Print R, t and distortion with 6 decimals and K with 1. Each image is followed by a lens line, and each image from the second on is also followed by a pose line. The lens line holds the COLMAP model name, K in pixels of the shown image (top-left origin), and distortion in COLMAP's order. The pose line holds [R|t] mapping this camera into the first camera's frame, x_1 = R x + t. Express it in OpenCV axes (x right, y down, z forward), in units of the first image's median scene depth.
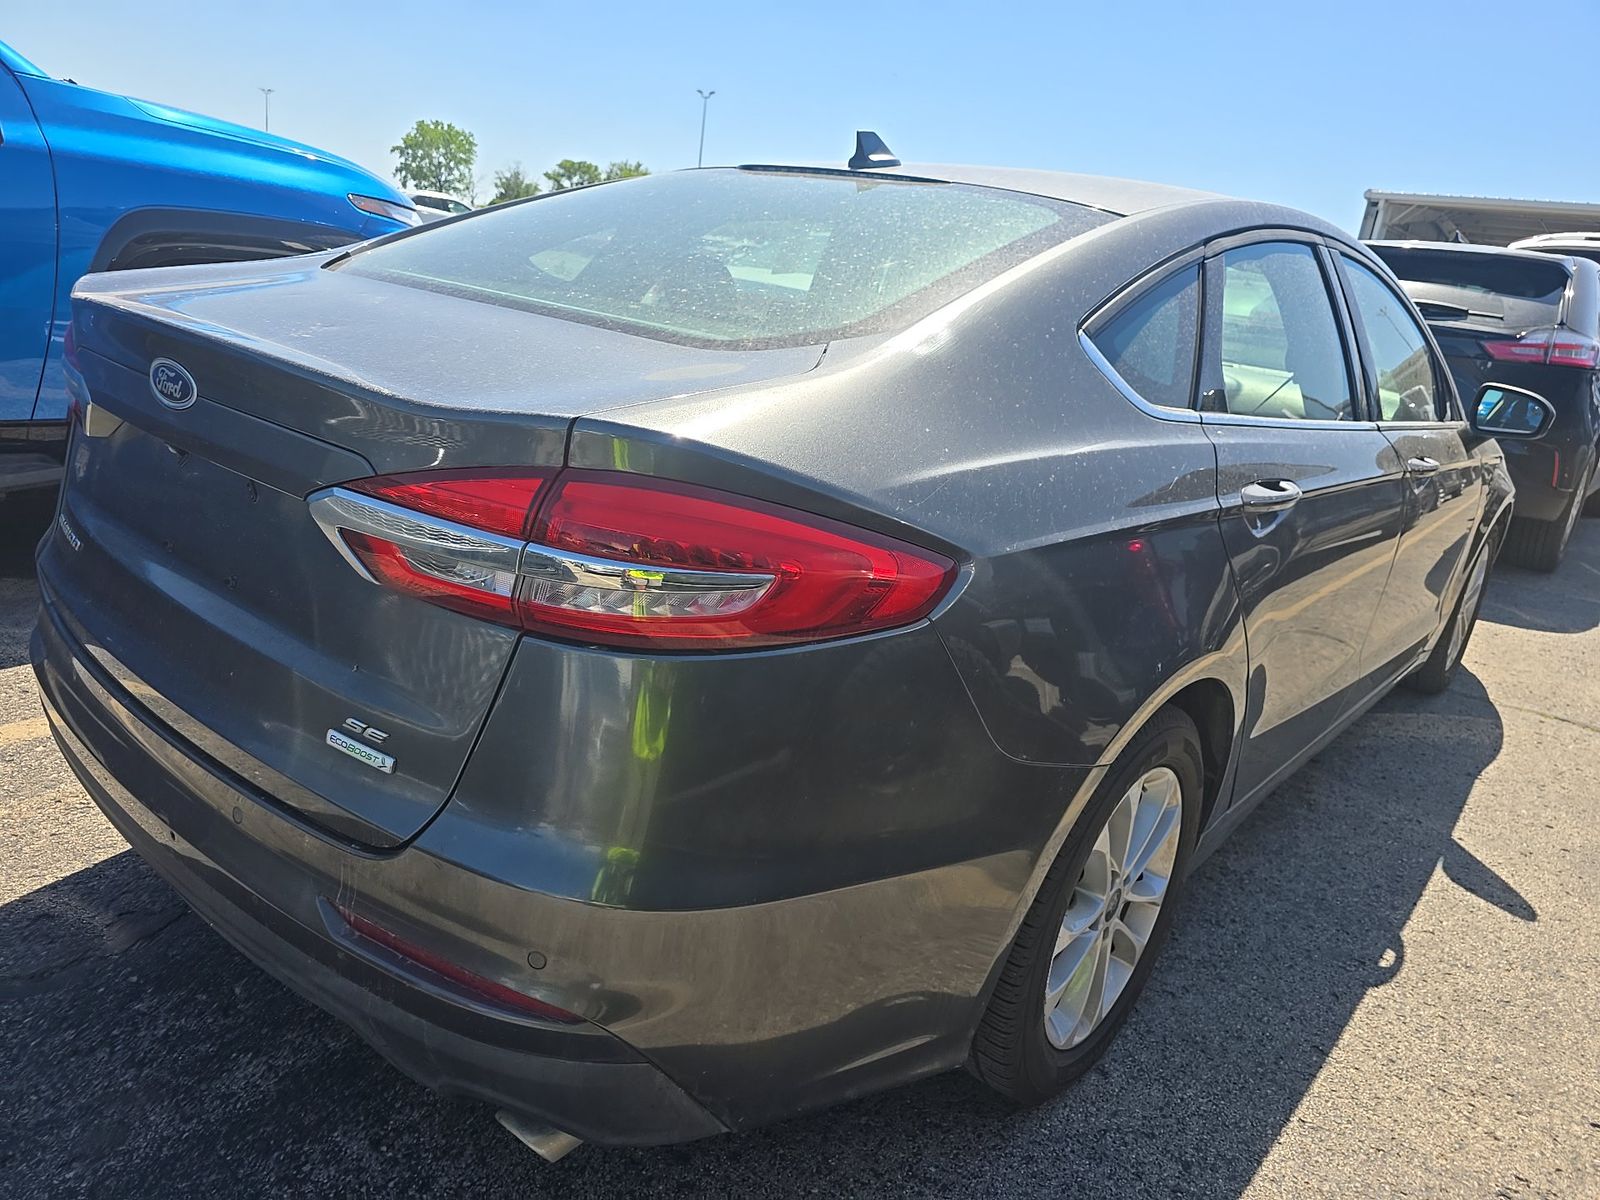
lens RADIAL K [[1090.6, 0, 809.5], [0, 1090.6, 612.6], [0, 0, 1]] dist [0.011171, -0.011234]
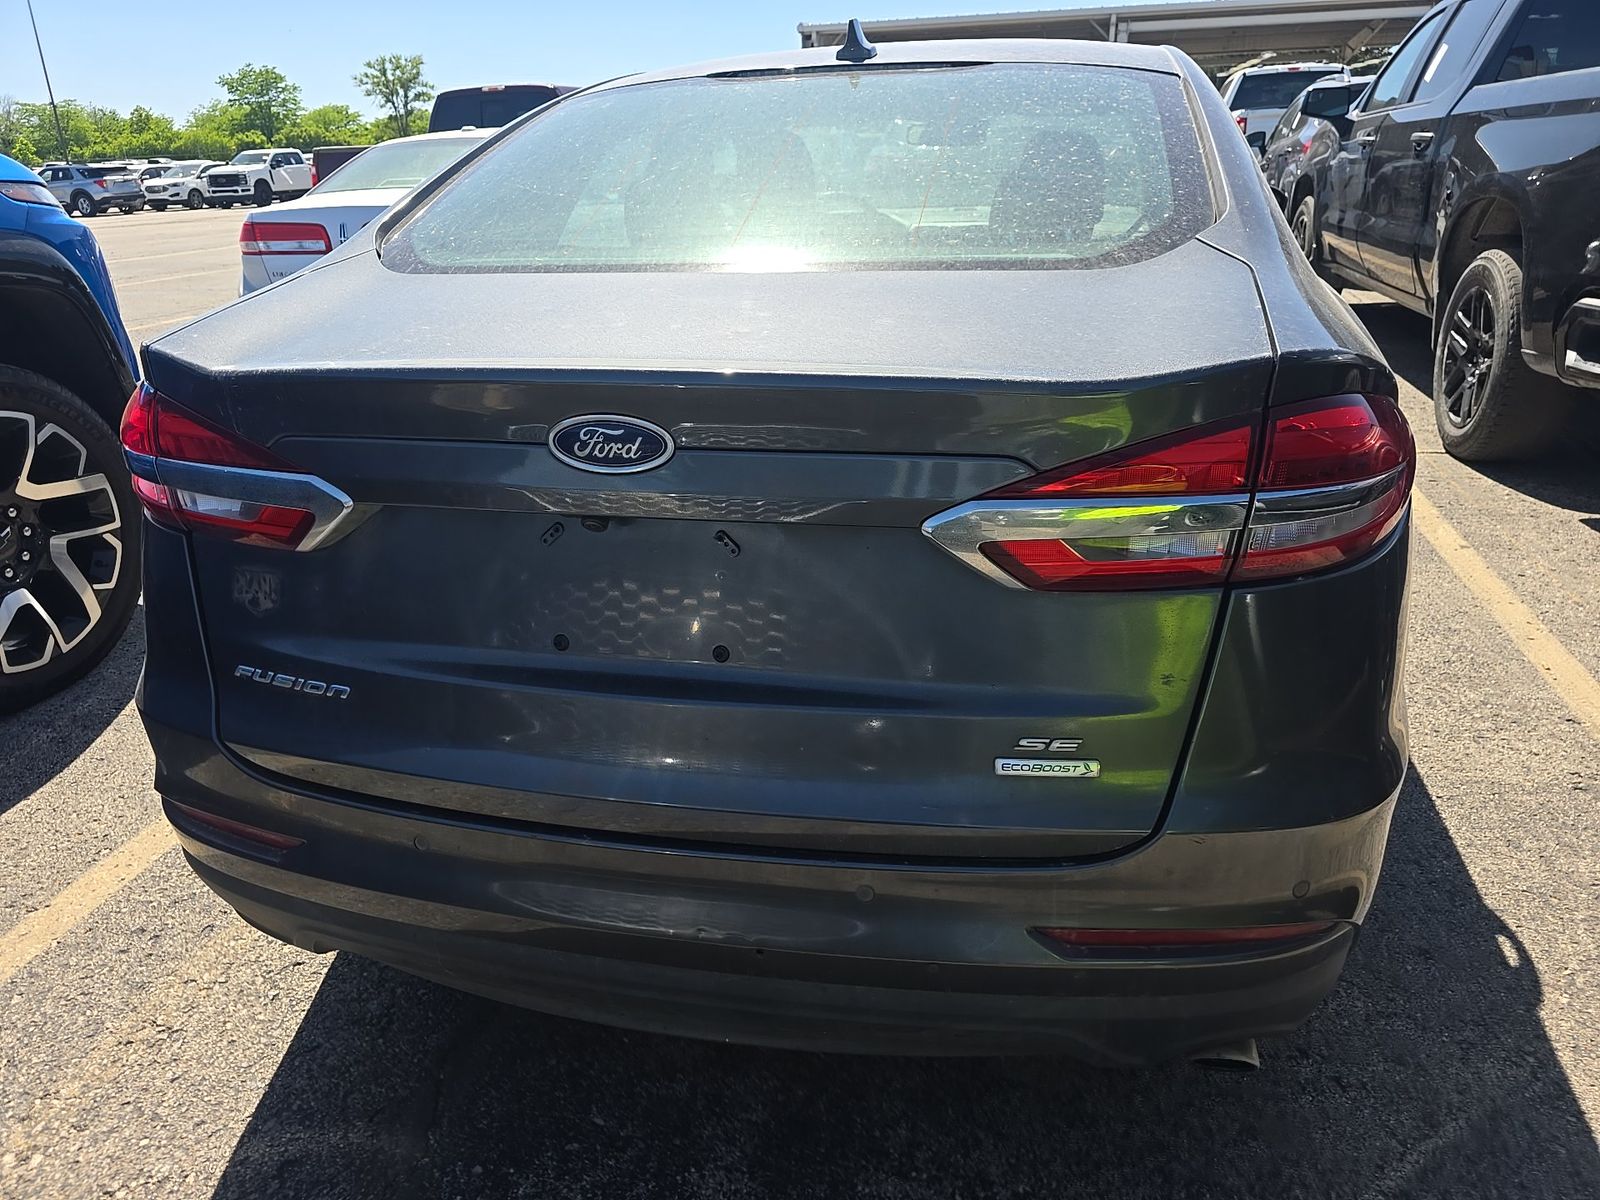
lens RADIAL K [[1090.6, 0, 808.0], [0, 1090.6, 595.7], [0, 0, 1]] dist [0.011171, -0.011234]
pose [[0.876864, -0.308820, 0.368430, -0.743425], [0.274811, 0.950816, 0.142928, -0.168528], [-0.394448, -0.024080, 0.918603, 0.194285]]
